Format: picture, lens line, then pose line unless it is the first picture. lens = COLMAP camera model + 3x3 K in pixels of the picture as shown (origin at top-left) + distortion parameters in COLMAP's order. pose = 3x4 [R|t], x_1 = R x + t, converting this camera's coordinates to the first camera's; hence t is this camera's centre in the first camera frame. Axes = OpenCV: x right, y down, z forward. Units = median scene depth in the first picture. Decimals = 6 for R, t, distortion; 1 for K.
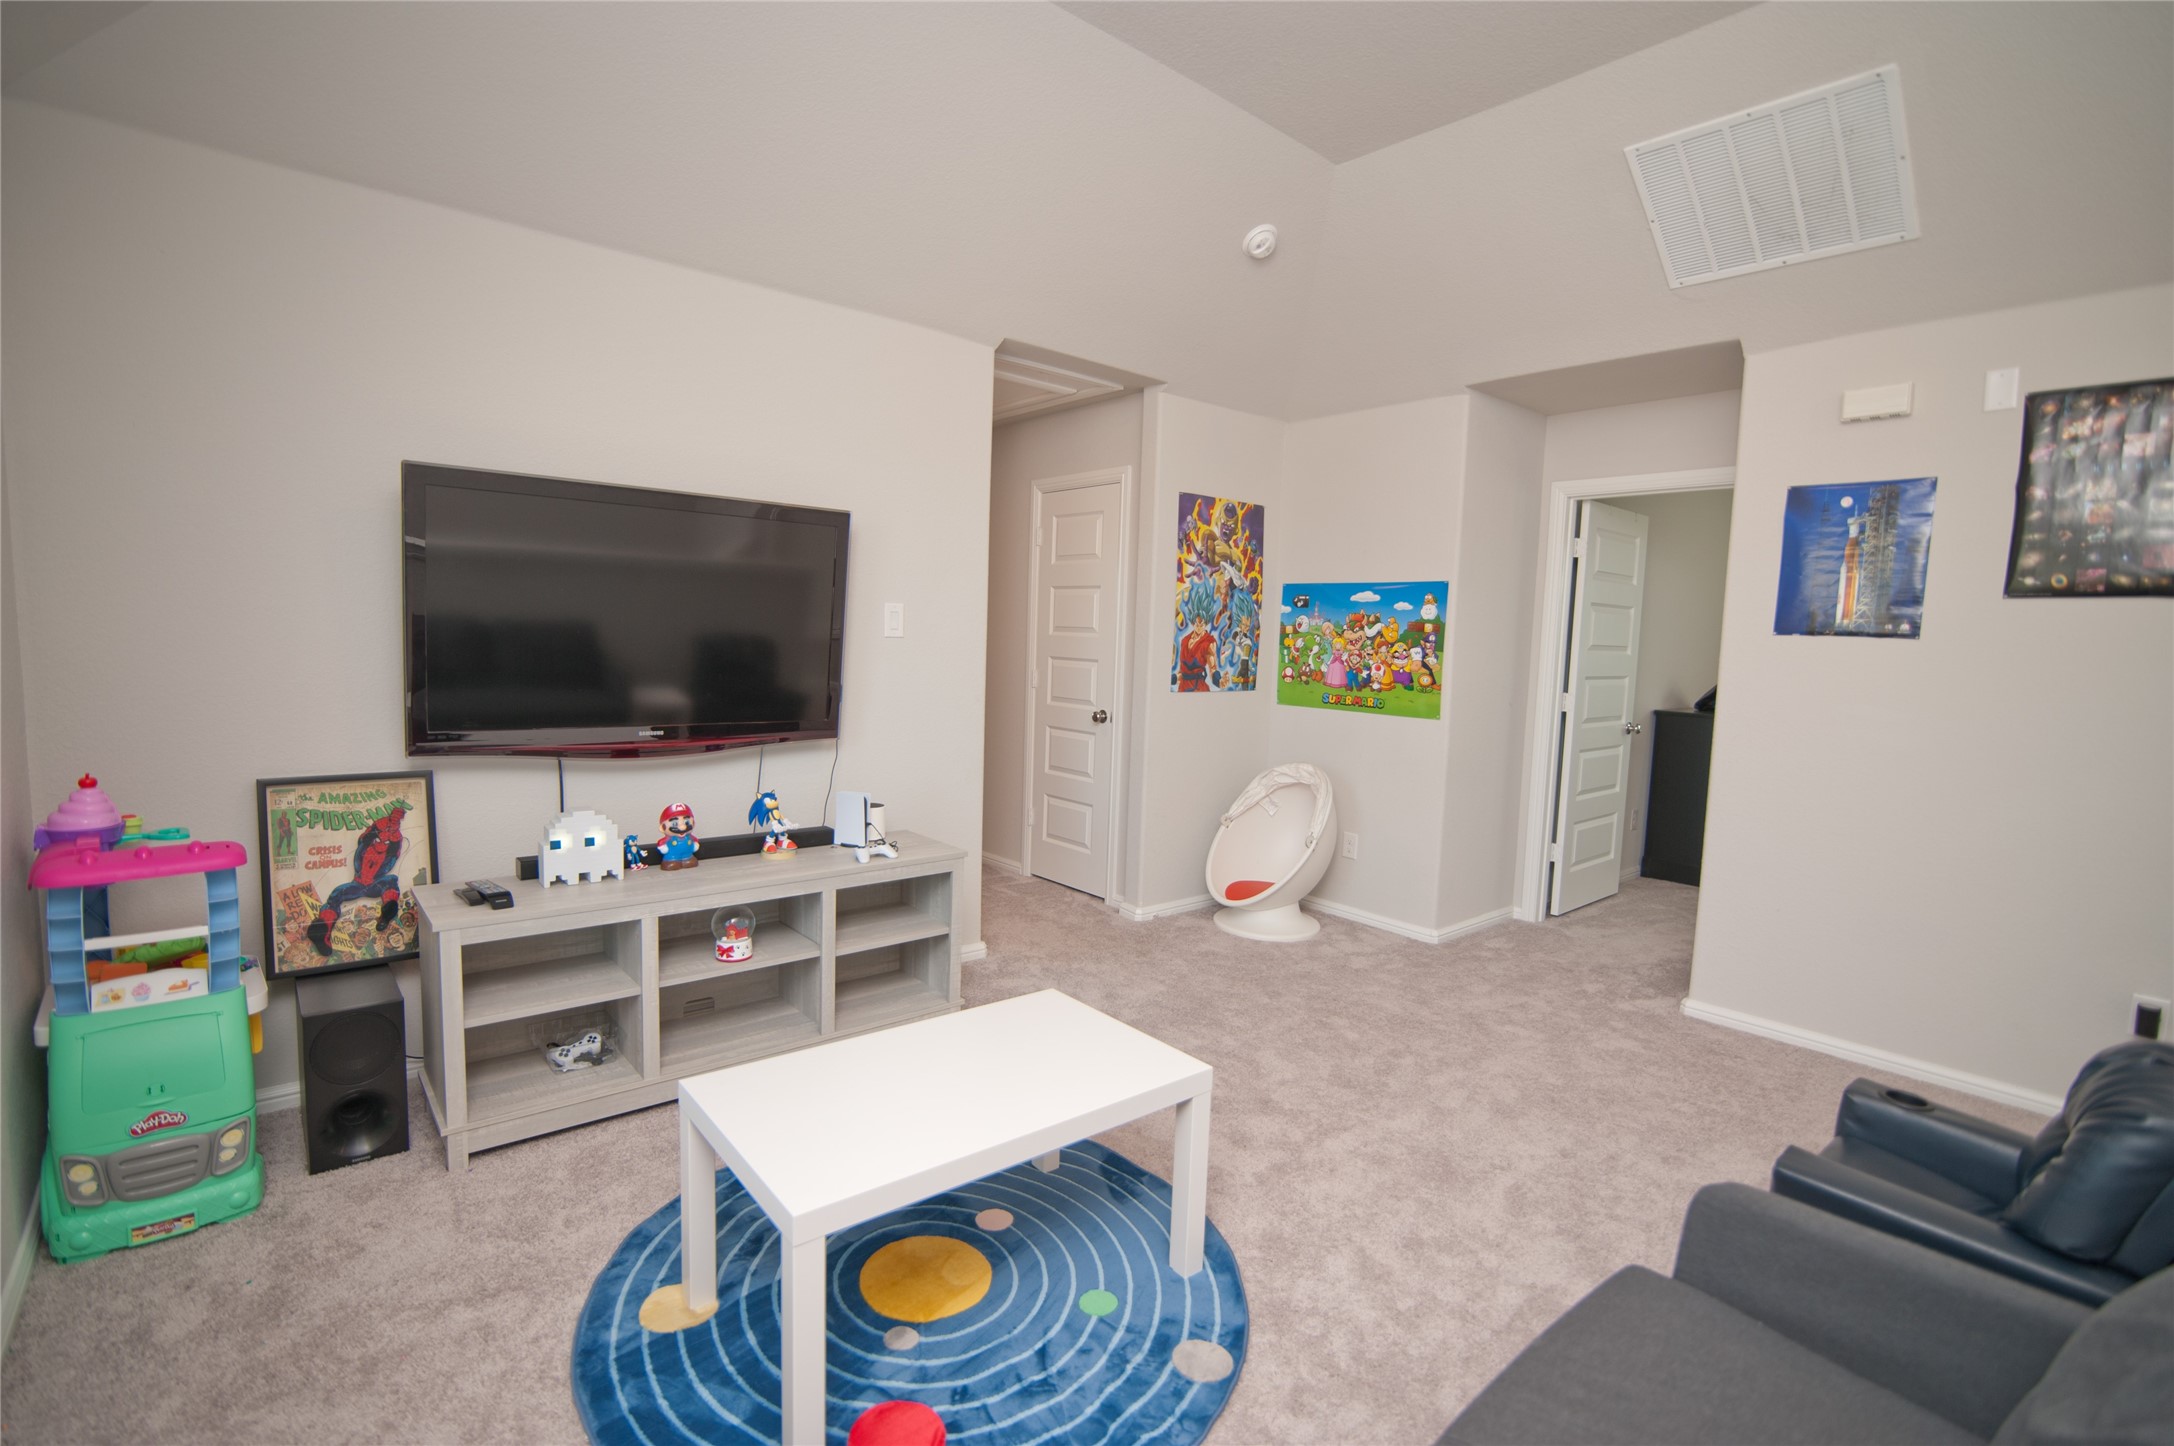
lens RADIAL K [[994.5, 0, 1092.6], [0, 994.5, 725.9], [0, 0, 1]] dist [-0.021206, -0.000745]
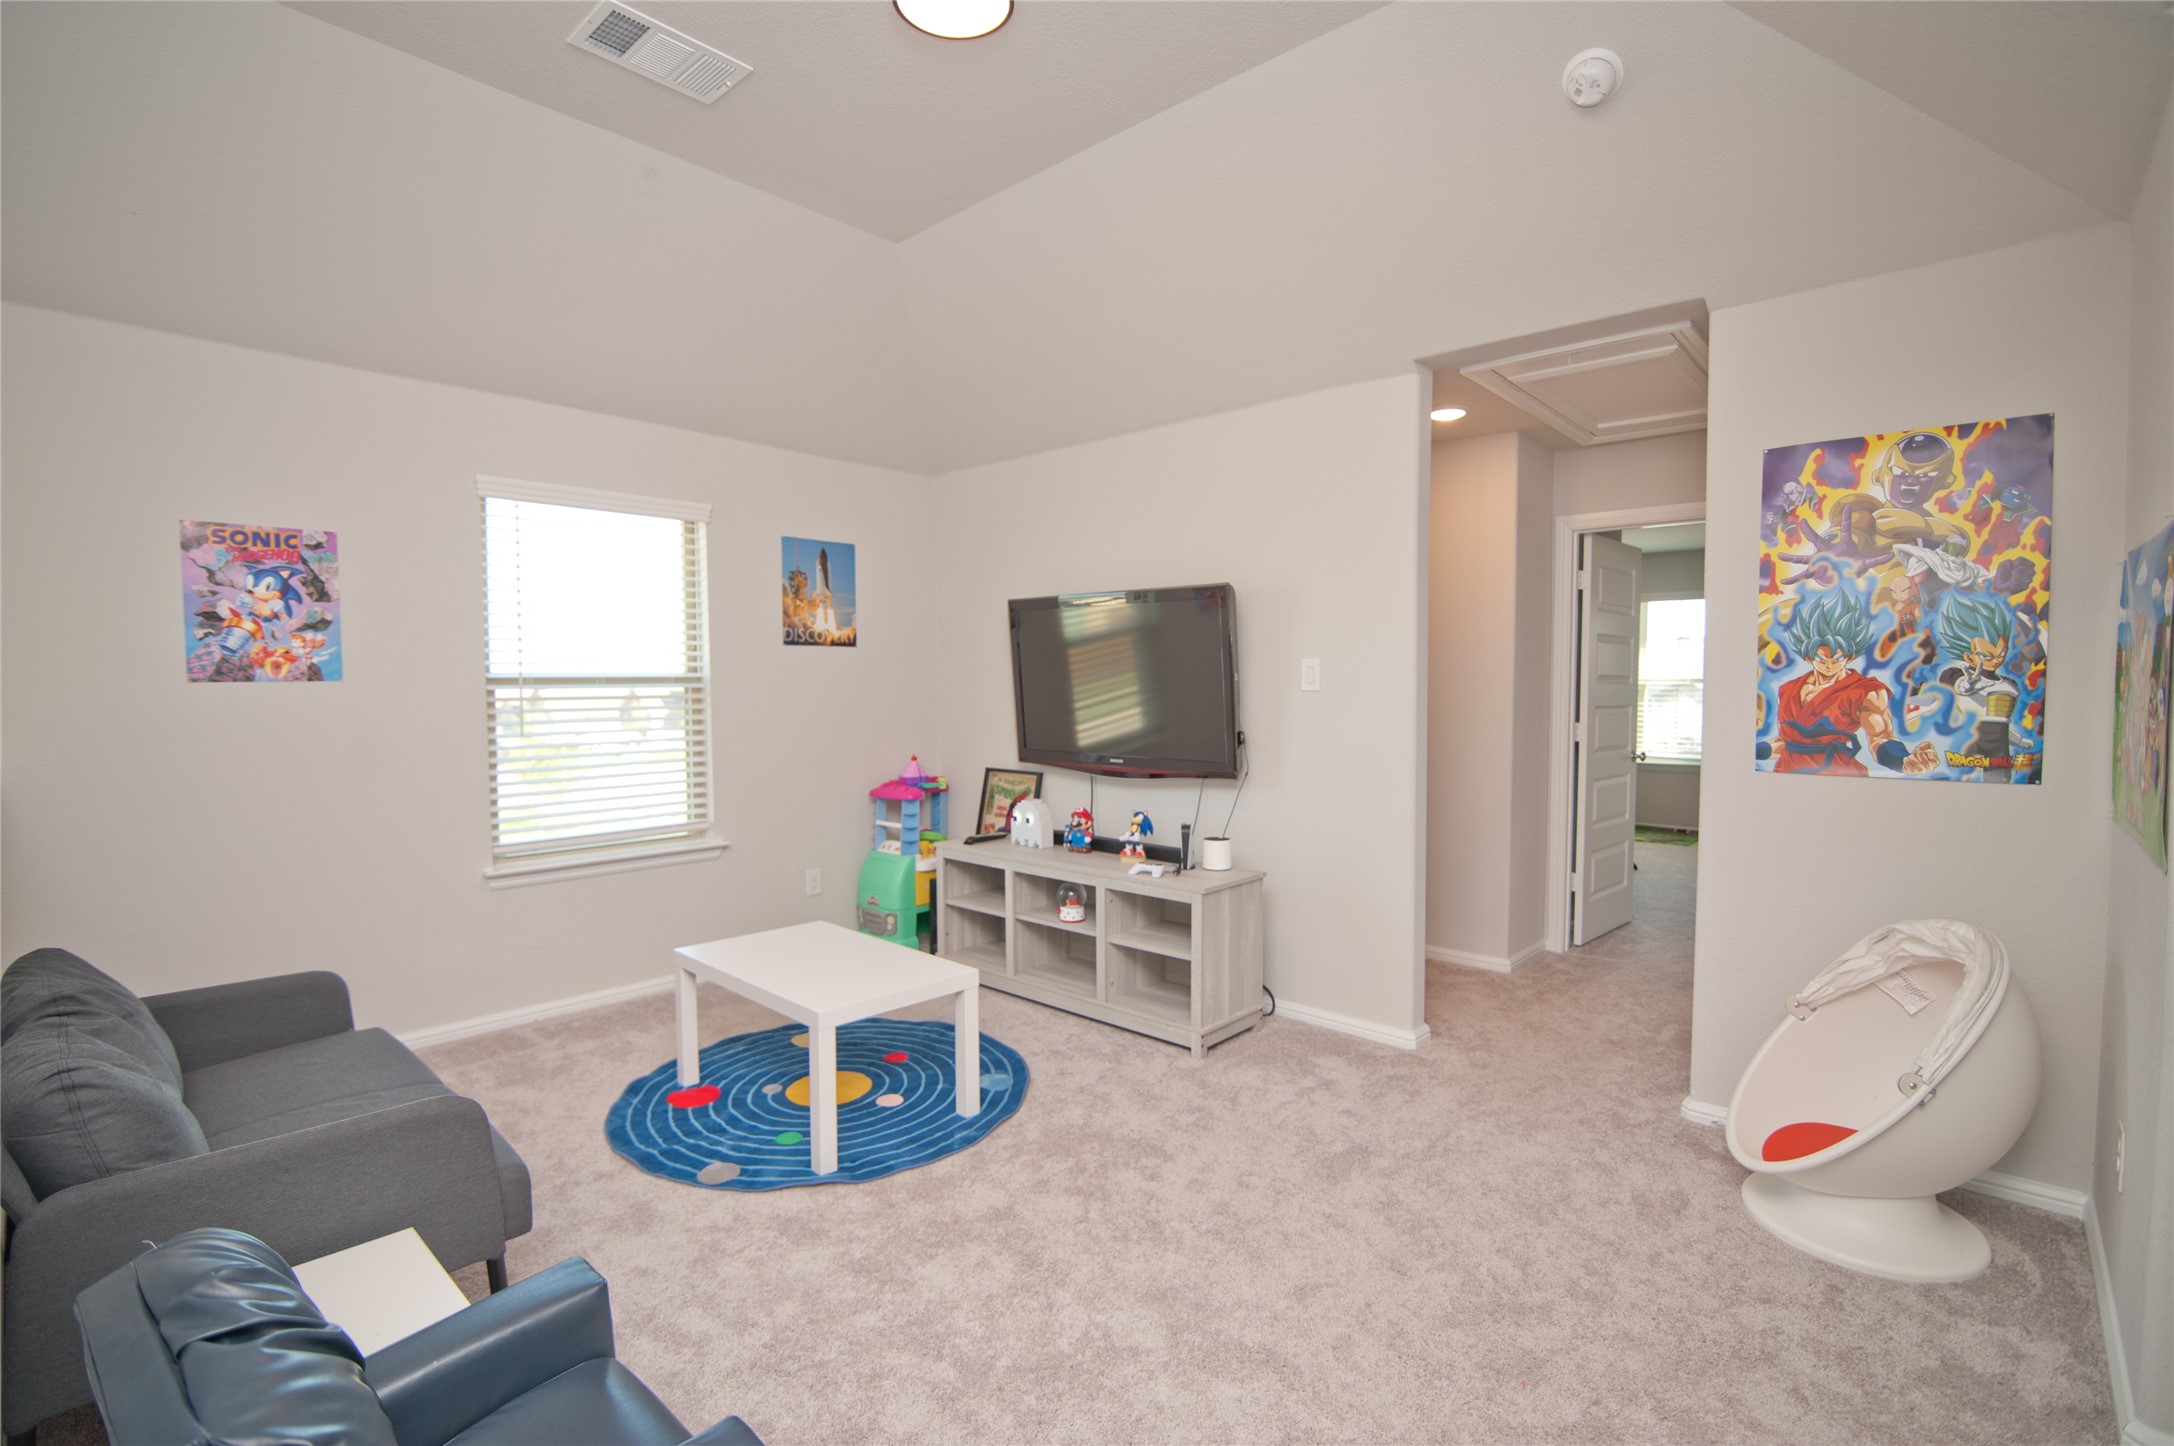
lens RADIAL K [[994.5, 0, 1092.6], [0, 994.5, 725.9], [0, 0, 1]] dist [-0.021206, -0.000745]
pose [[0.121104, 0.010241, -0.992587, 0.629844], [-0.087311, 0.996181, -0.000375, -0.025421], [0.988793, 0.086709, 0.121535, 0.507728]]
